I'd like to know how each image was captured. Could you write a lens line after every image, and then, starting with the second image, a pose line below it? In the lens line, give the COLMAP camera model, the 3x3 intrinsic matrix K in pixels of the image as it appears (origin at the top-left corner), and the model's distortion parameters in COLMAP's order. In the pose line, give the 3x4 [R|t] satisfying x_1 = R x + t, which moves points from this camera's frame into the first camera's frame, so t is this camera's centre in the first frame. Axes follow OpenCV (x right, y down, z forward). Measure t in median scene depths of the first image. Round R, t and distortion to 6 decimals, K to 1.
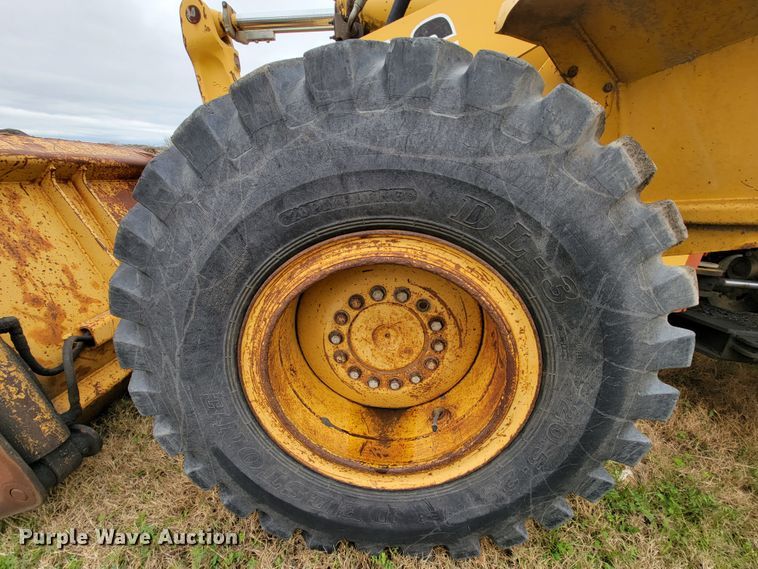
lens RADIAL K [[305.1, 0, 379.0], [0, 305.1, 284.5], [0, 0, 1]] dist [0.000237, -0.003288]
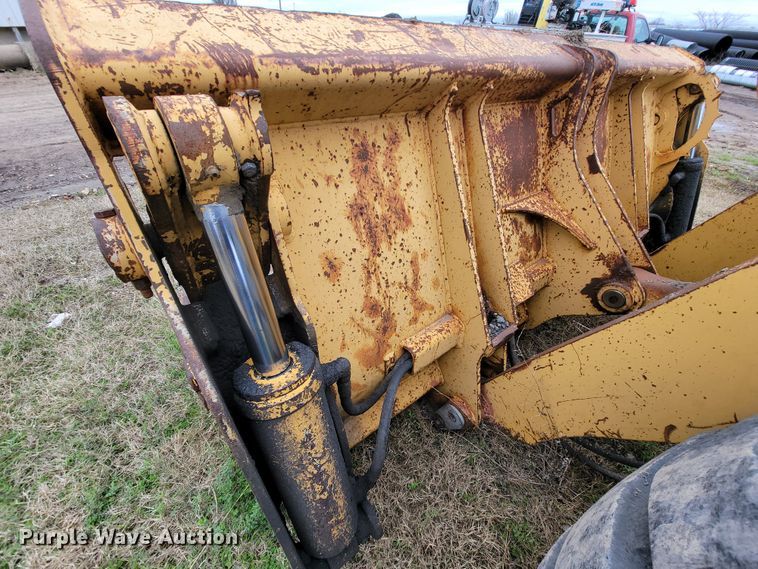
lens RADIAL K [[305.1, 0, 379.0], [0, 305.1, 284.5], [0, 0, 1]] dist [0.000237, -0.003288]
pose [[0.649797, 0.464201, -0.601897, -0.697091], [-0.268851, 0.881032, 0.389231, -0.261621], [0.710973, -0.091101, 0.697294, 0.502196]]
